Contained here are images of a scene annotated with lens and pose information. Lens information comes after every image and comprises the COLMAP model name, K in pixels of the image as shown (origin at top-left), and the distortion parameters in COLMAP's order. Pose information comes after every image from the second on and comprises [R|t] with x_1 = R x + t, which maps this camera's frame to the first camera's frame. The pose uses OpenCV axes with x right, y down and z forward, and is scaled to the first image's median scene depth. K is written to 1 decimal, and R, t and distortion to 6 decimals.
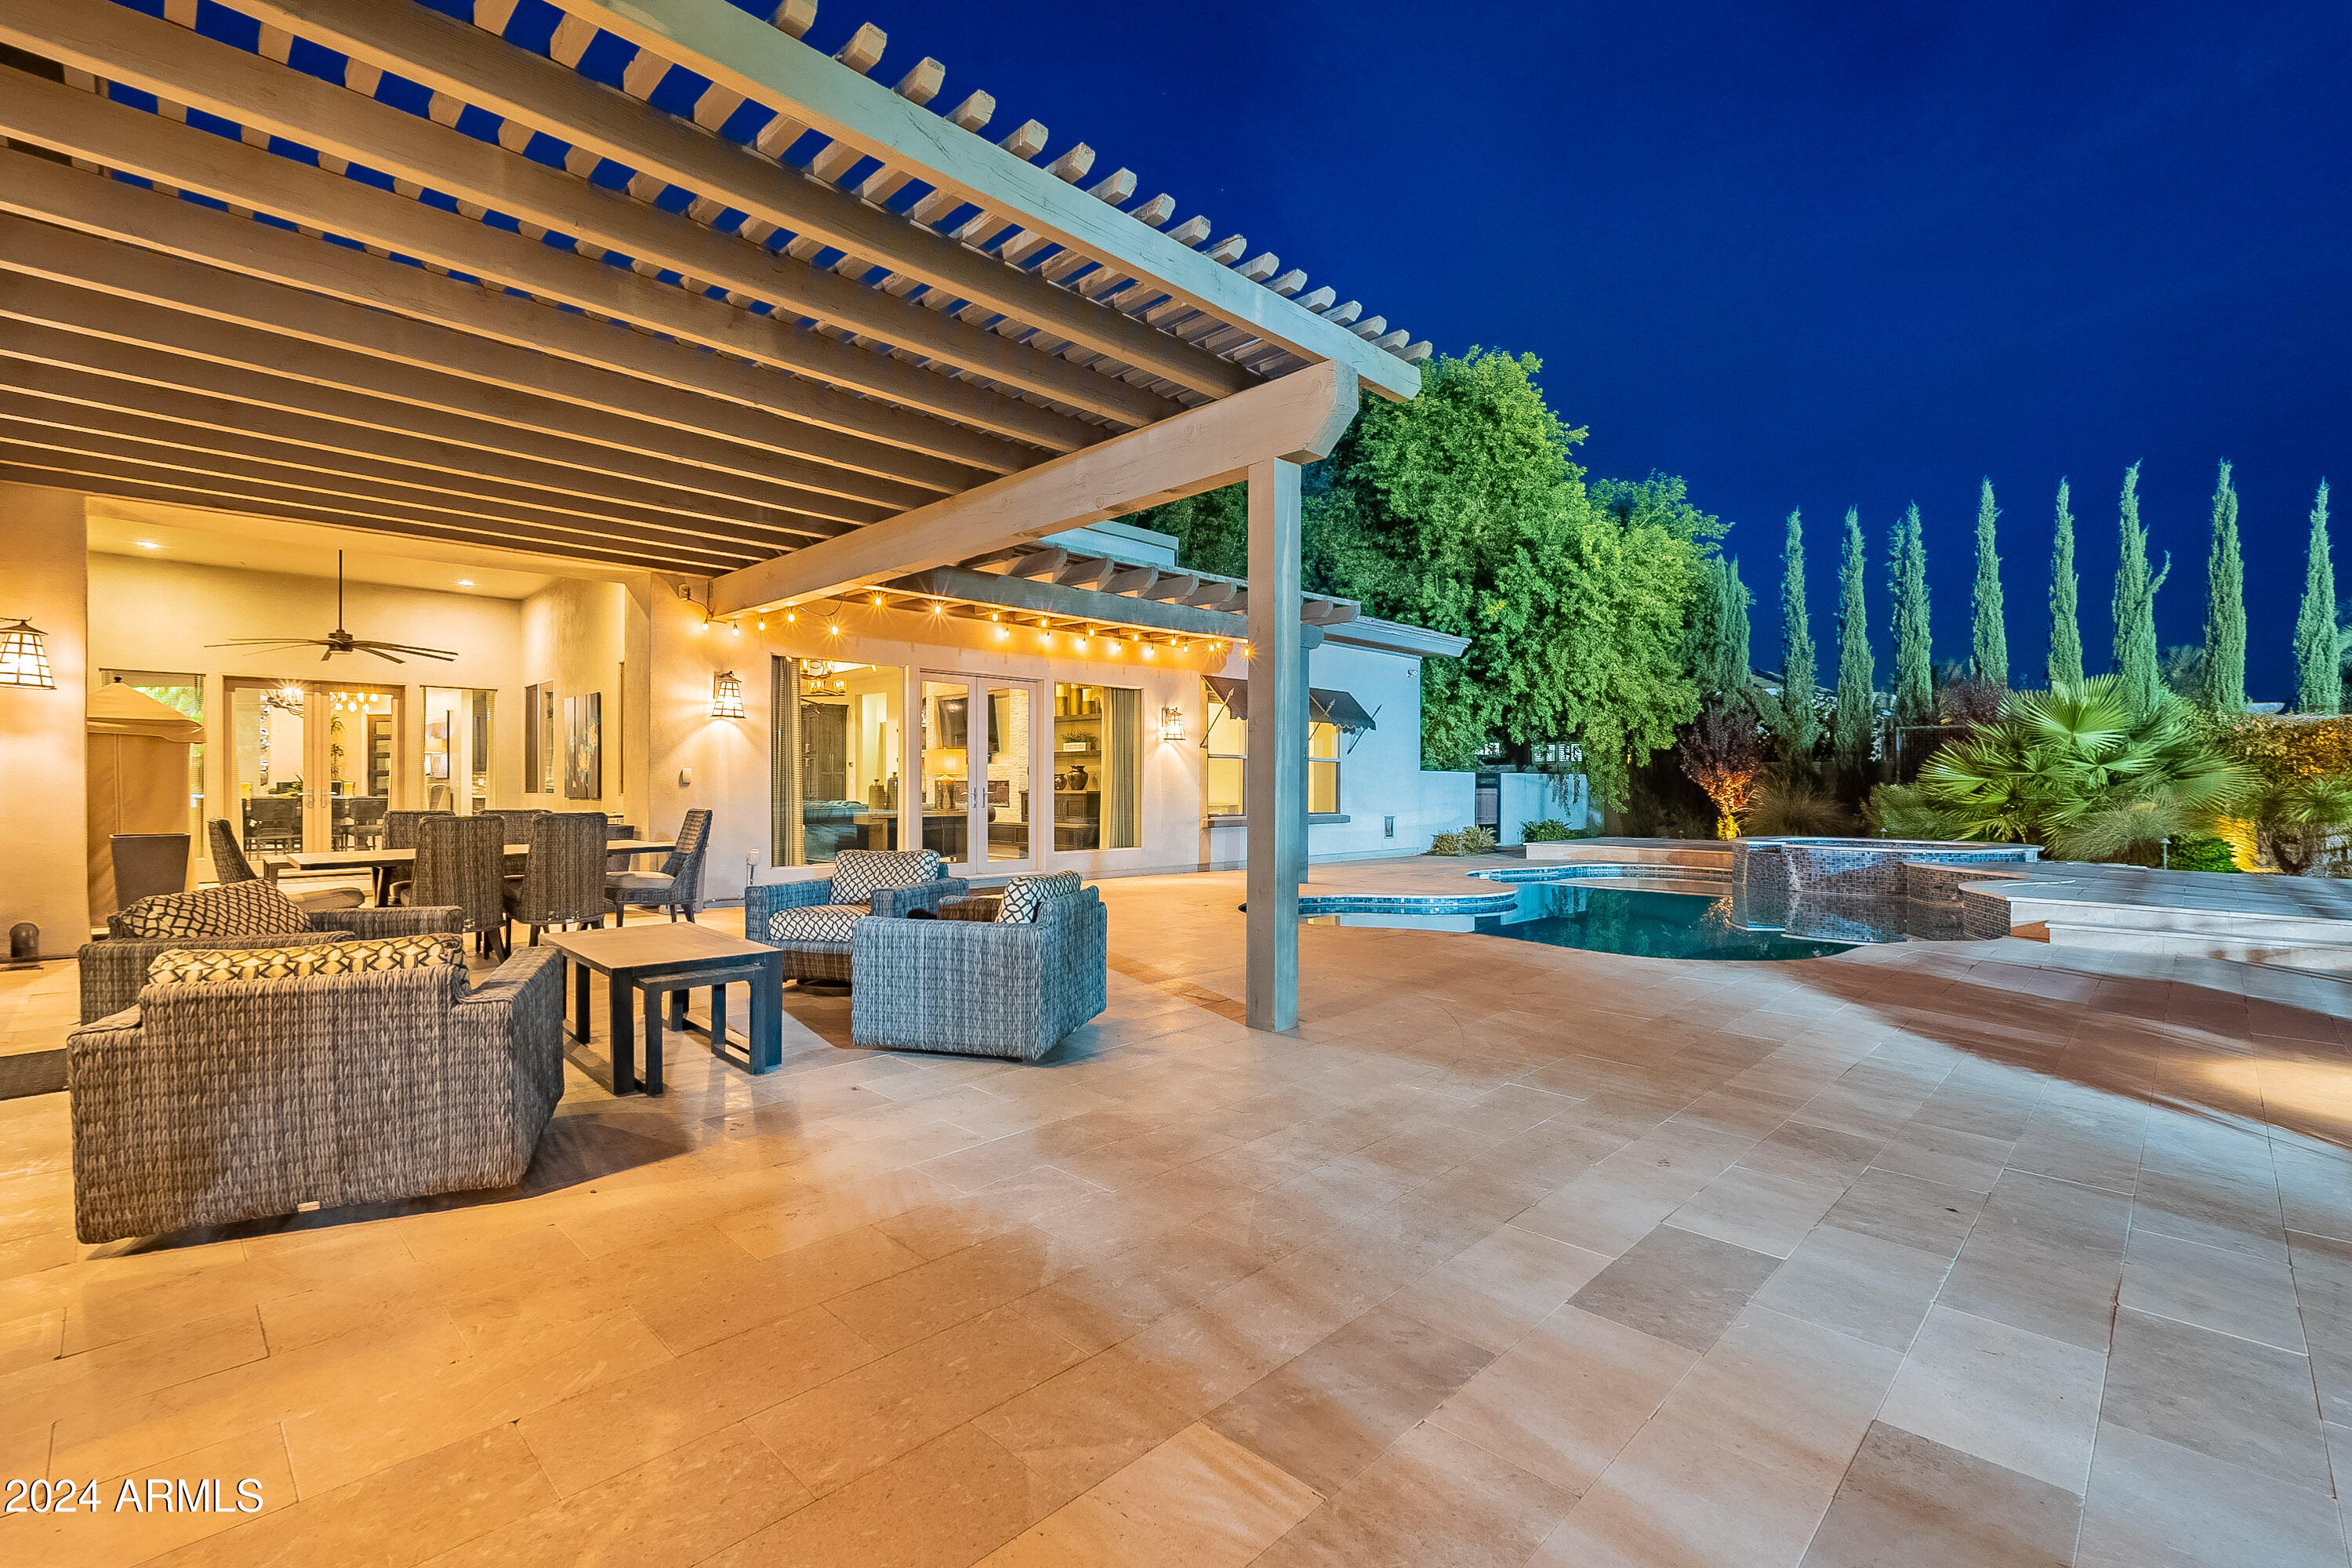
lens RADIAL K [[1051.3, 0, 1174.1], [0, 1051.3, 787.8], [0, 0, 1]] dist [0.002830, -0.000068]
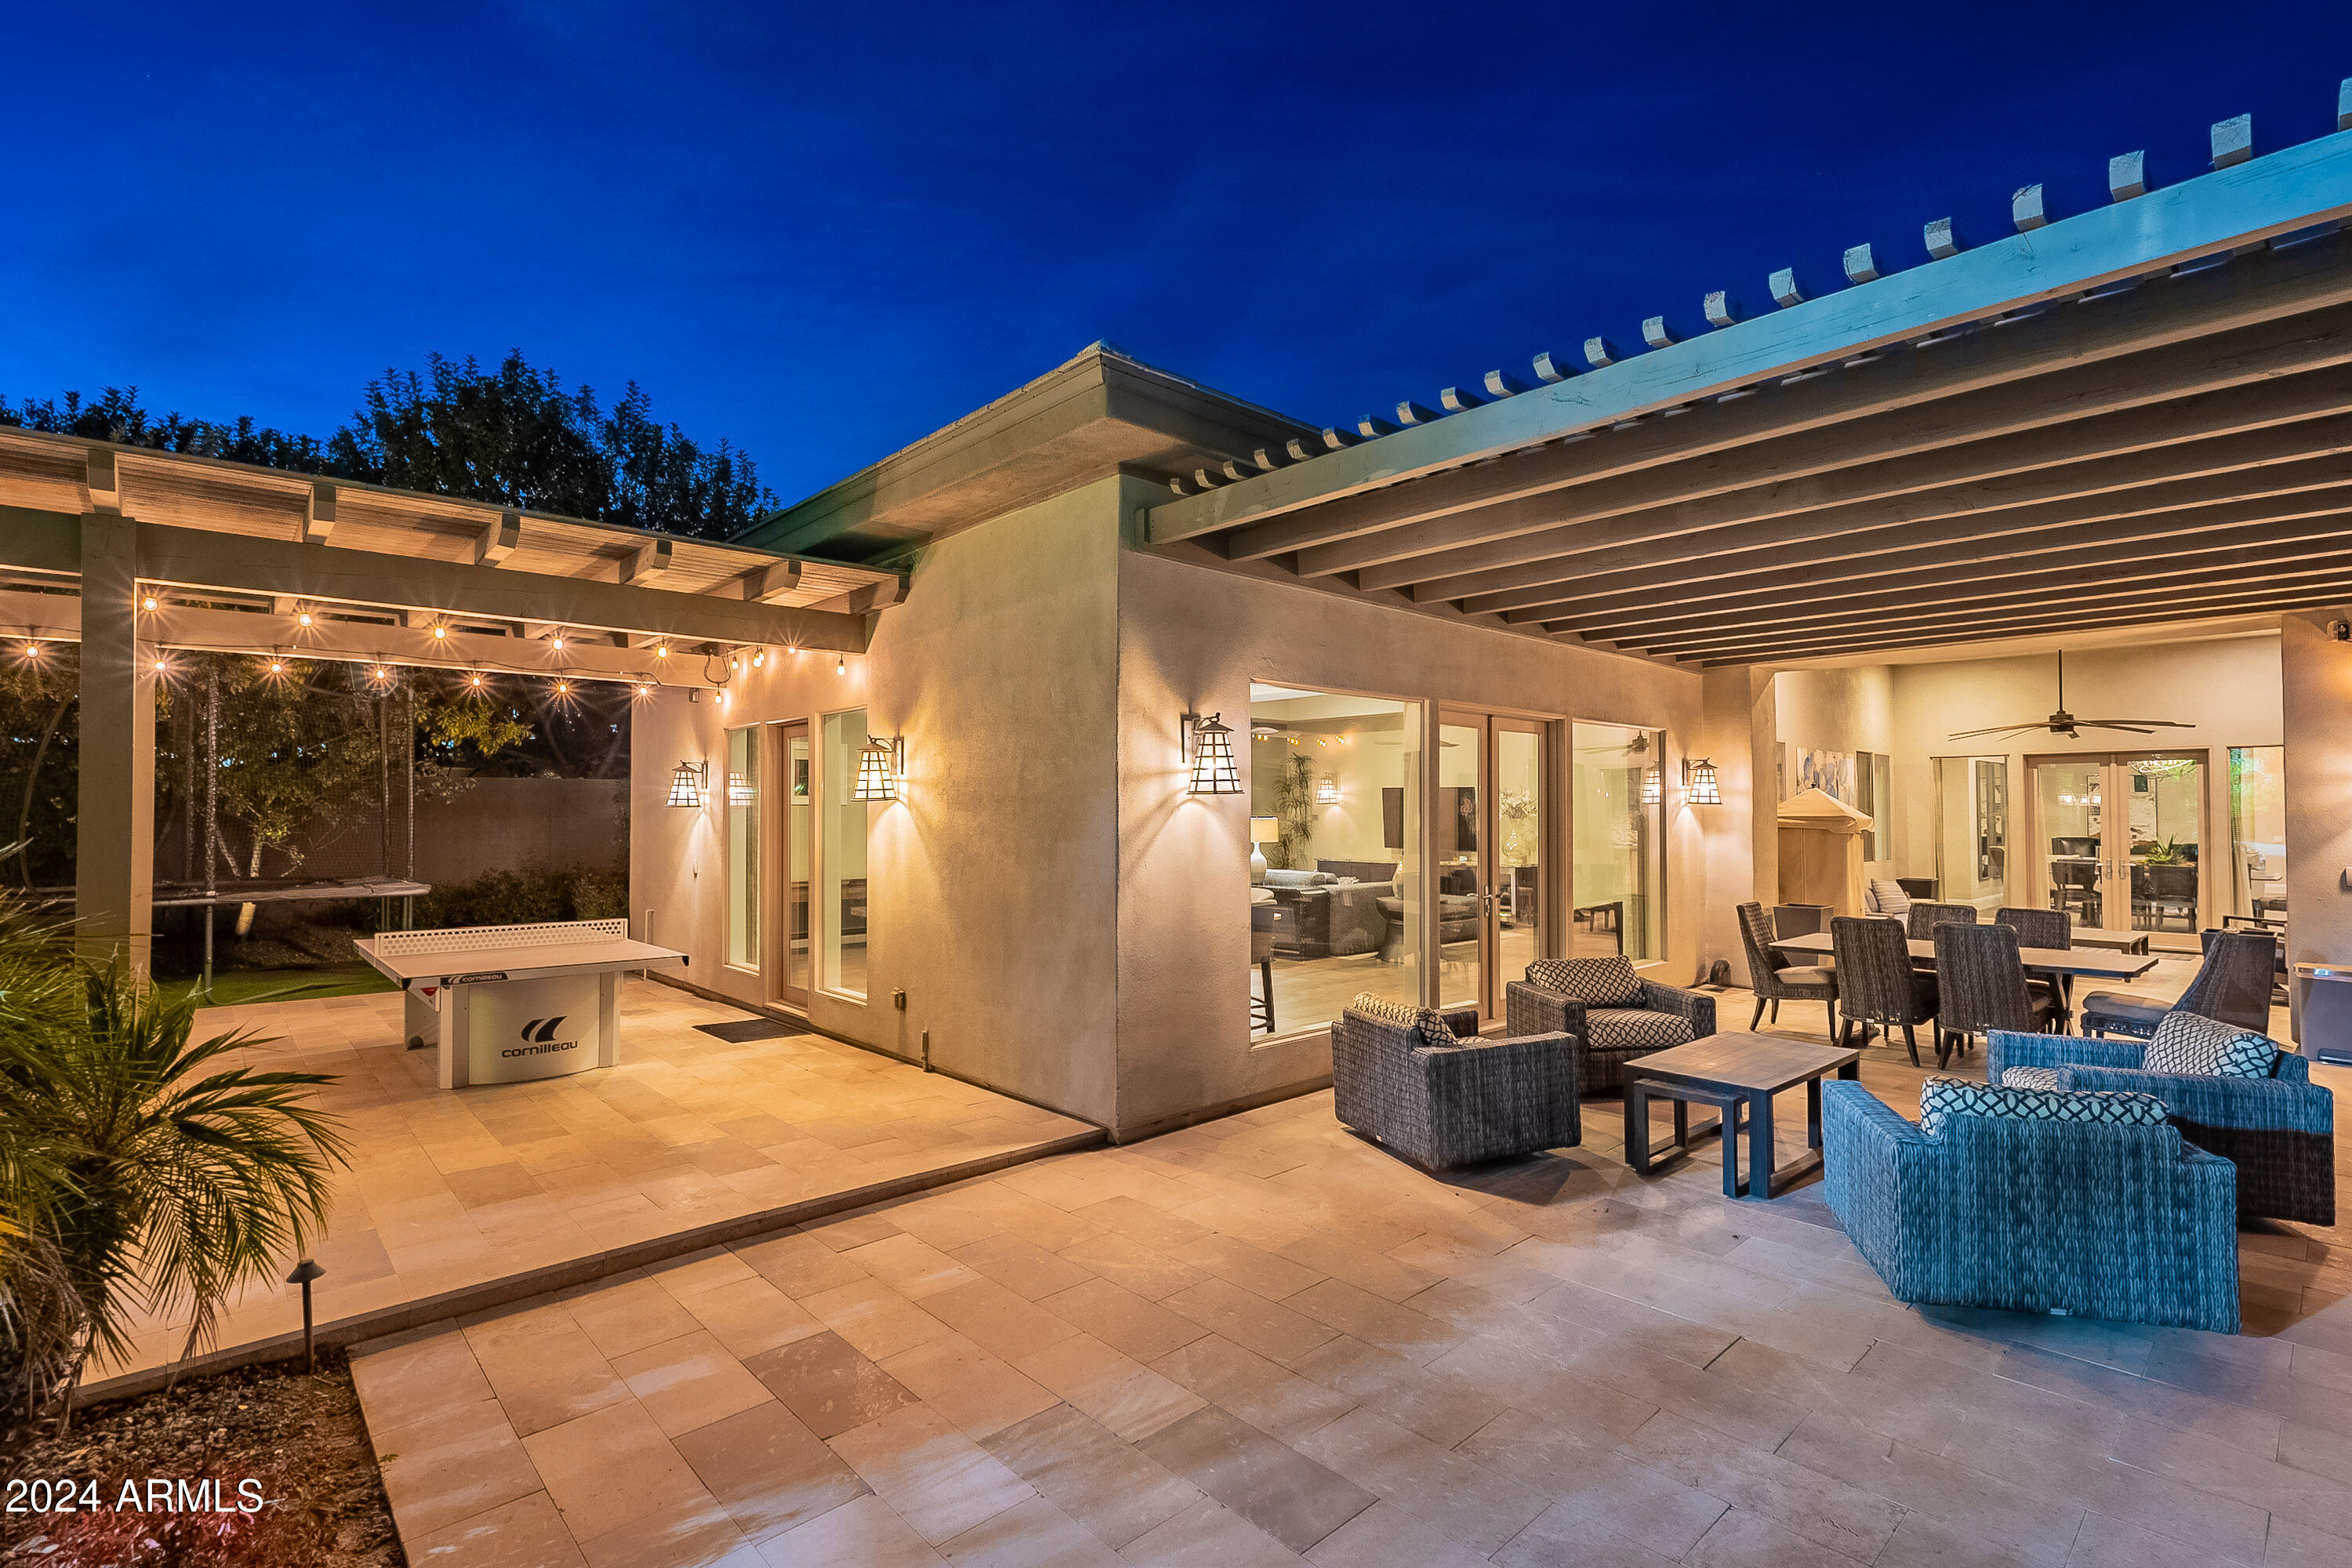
lens RADIAL K [[1098.8, 0, 1174.9], [0, 1098.8, 786.6], [0, 0, 1]] dist [-0.003969, -0.000375]
pose [[-0.058996, -0.021192, -0.998033, 1.002352], [-0.002911, 0.999774, -0.021056, -0.161709], [0.998254, 0.001663, -0.059044, 0.634662]]
